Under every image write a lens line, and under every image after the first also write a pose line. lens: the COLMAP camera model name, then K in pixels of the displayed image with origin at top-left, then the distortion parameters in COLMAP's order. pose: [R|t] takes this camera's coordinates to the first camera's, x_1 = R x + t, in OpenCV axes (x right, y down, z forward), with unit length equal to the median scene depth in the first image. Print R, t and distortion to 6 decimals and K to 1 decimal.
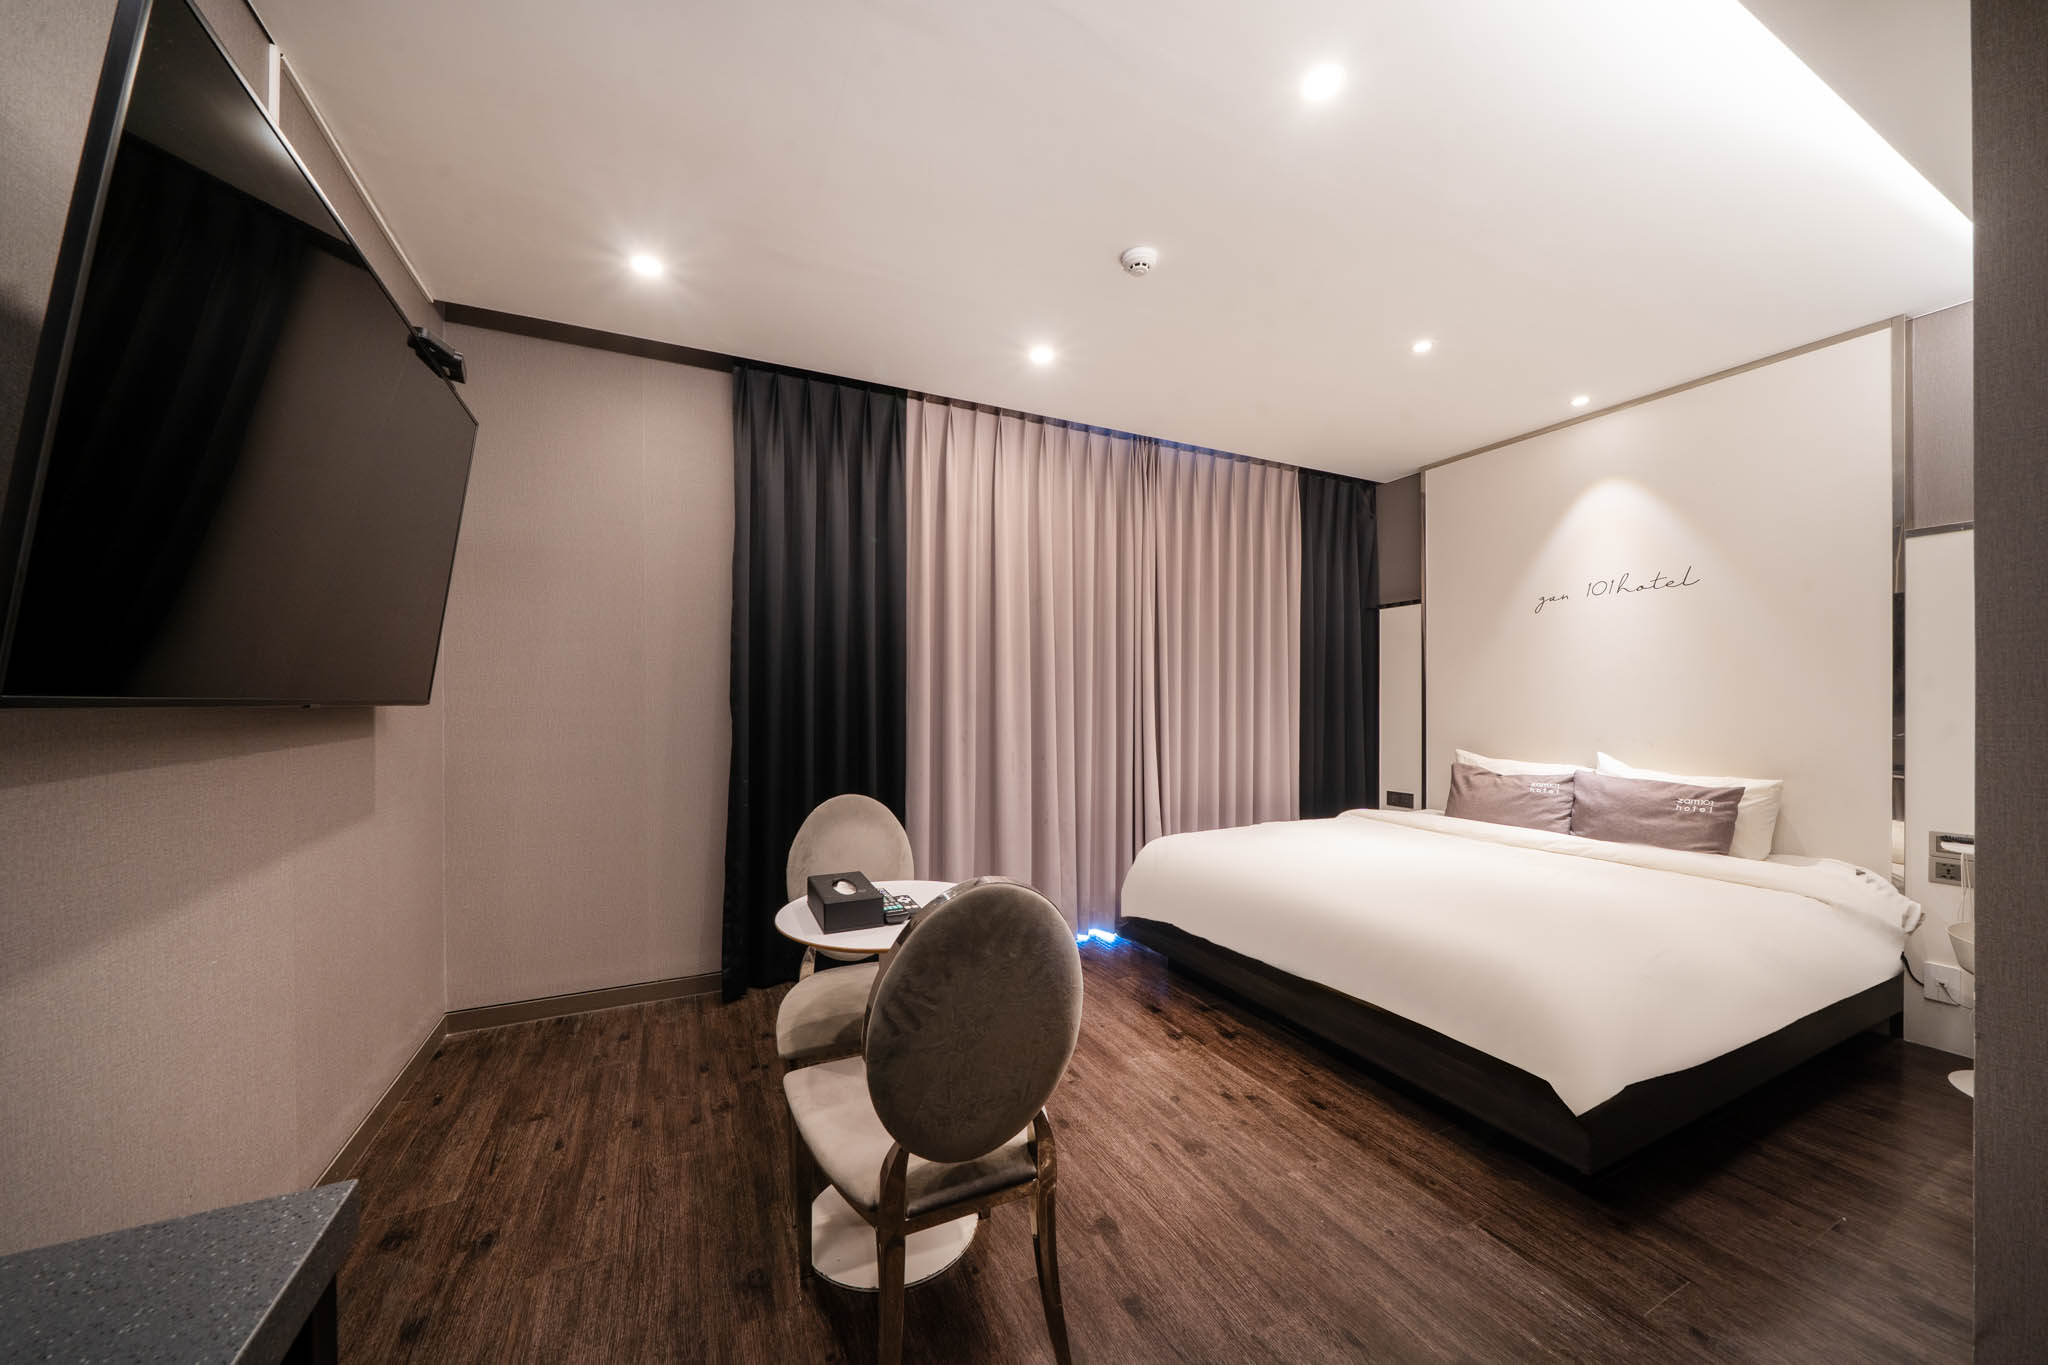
lens RADIAL K [[712.0, 0, 1007.7], [0, 712.0, 698.7], [0, 0, 1]] dist [0.000264, -0.000020]
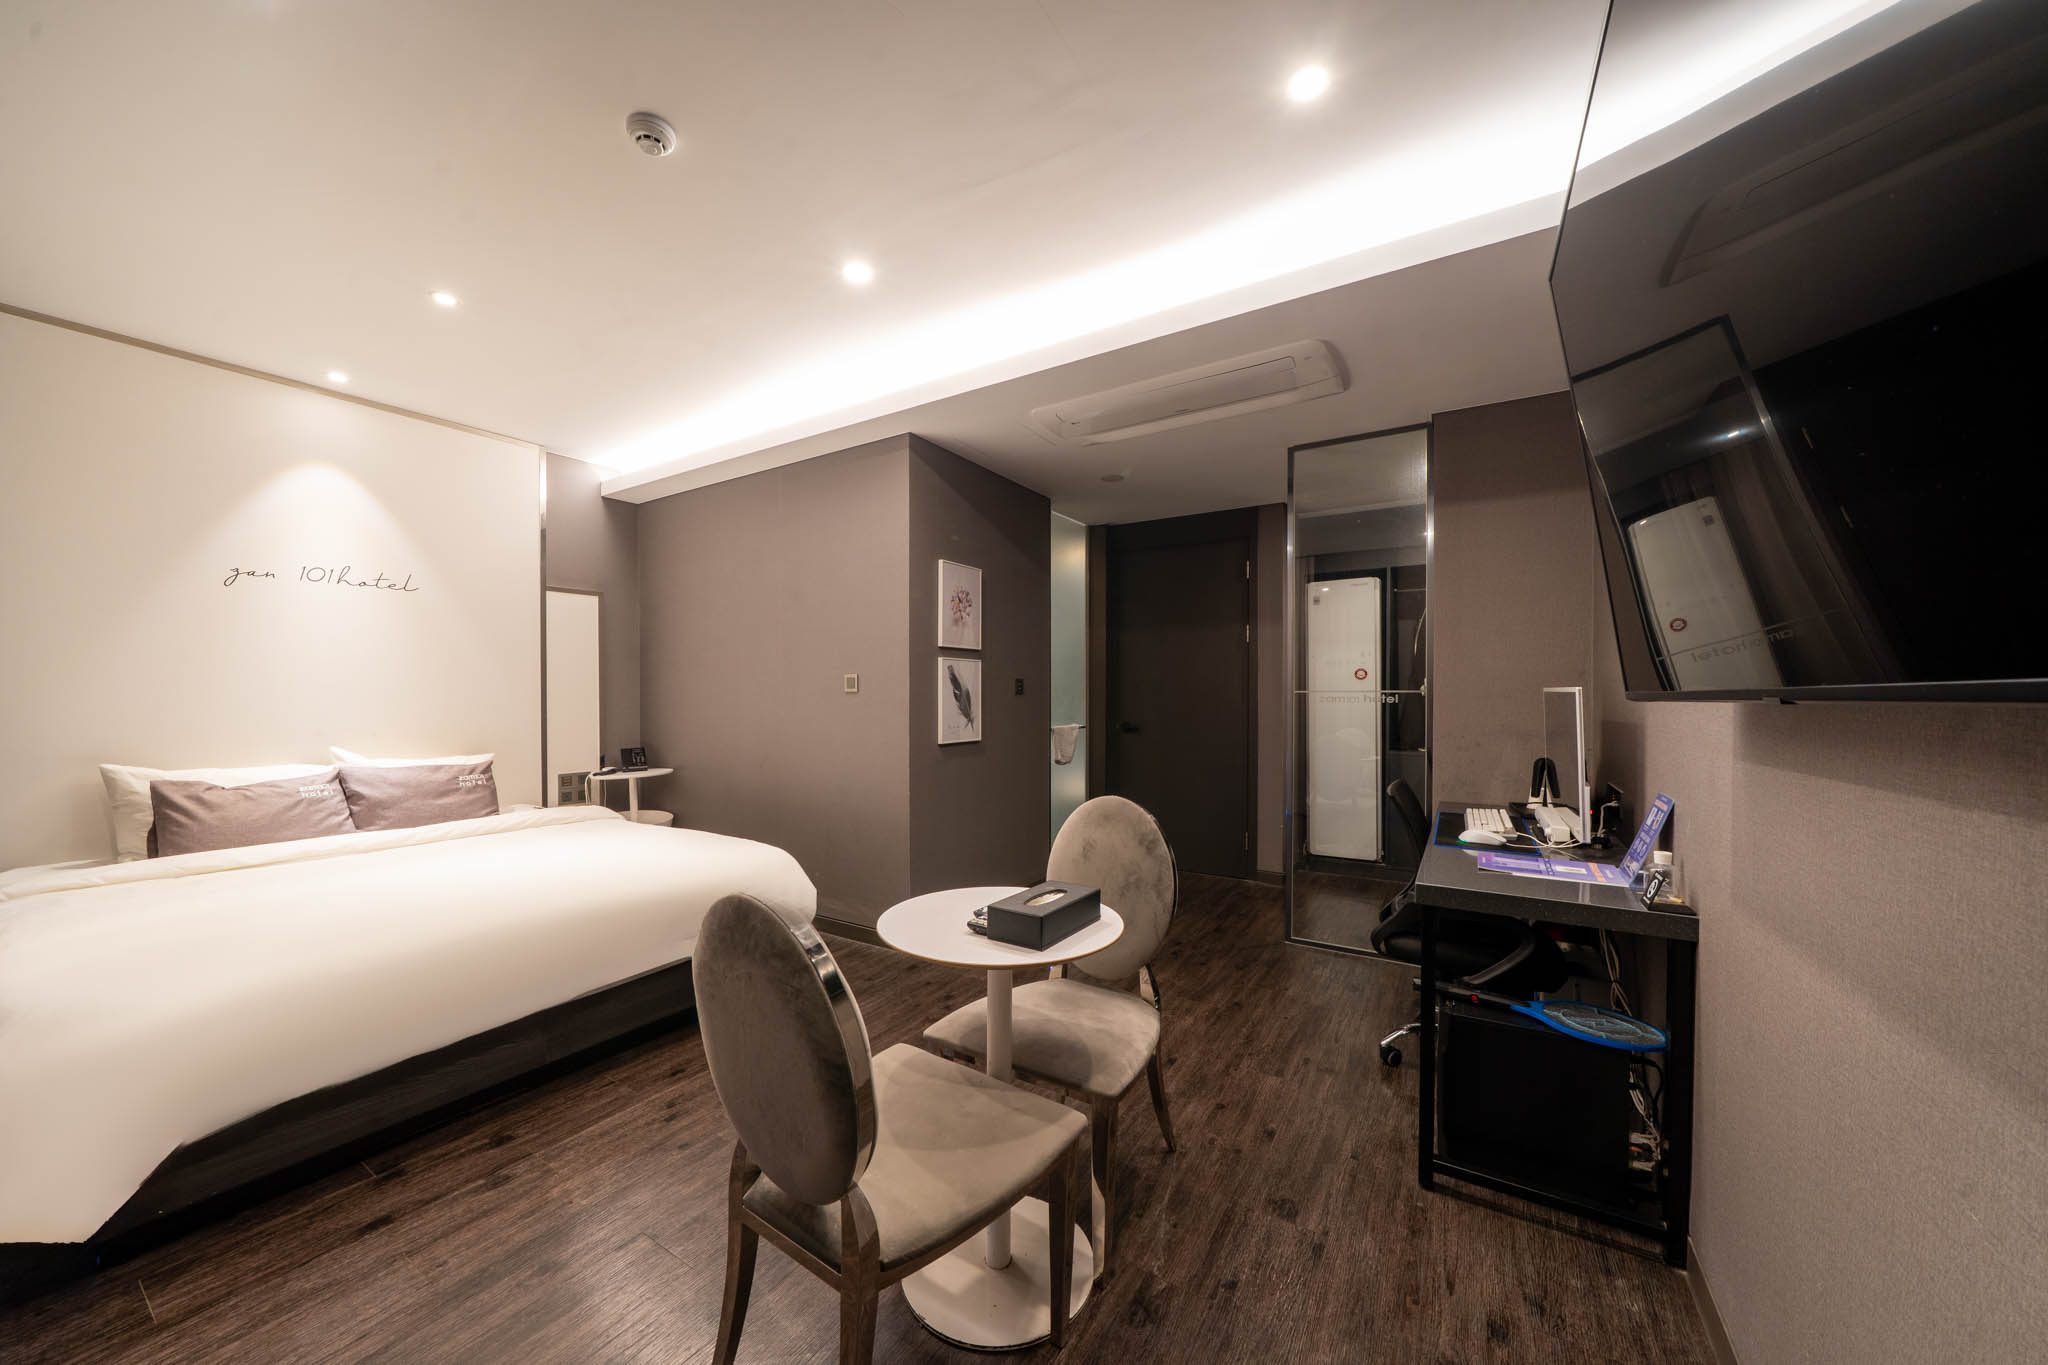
lens RADIAL K [[712.0, 0, 1007.7], [0, 712.0, 698.7], [0, 0, 1]] dist [0.000264, -0.000020]
pose [[-0.523171, -0.001291, 0.852227, -0.527671], [-0.002007, 0.999998, 0.000283, 0.008762], [-0.852226, -0.001563, -0.523172, 0.826995]]
